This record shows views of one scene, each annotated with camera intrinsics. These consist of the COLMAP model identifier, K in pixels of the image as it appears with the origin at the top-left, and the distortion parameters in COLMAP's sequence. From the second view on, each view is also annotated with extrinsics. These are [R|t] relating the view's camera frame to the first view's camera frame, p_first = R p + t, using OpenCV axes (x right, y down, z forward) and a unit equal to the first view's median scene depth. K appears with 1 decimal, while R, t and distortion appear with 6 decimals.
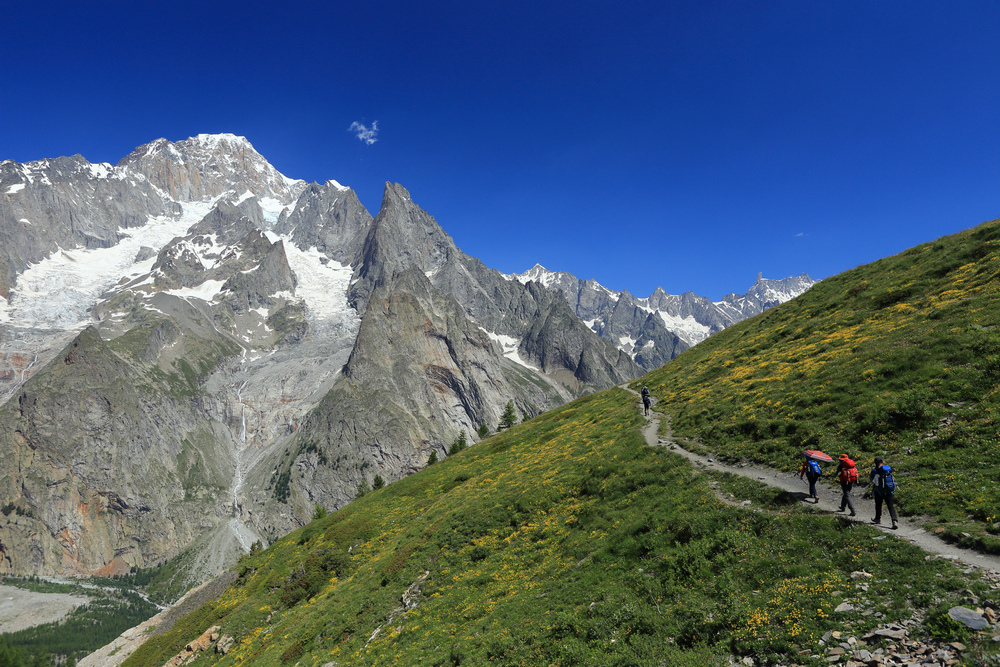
lens RADIAL K [[633.9, 0, 498.7], [0, 633.9, 326.8], [0, 0, 1]] dist [-0.046679, 0.063329]
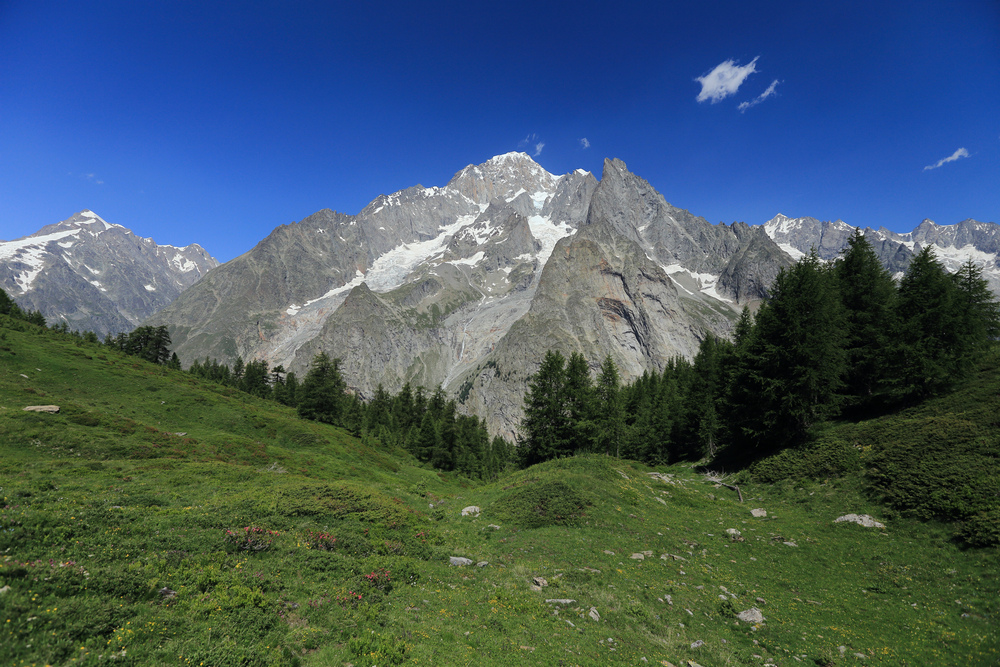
lens RADIAL K [[457.9, 0, 499.3], [0, 457.9, 325.0], [0, 0, 1]] dist [-0.064726, 0.029390]
pose [[0.841204, -0.026682, -0.540060, 0.126426], [0.066625, 0.996286, 0.054554, 0.035148], [0.536598, -0.081873, 0.839857, 0.129183]]
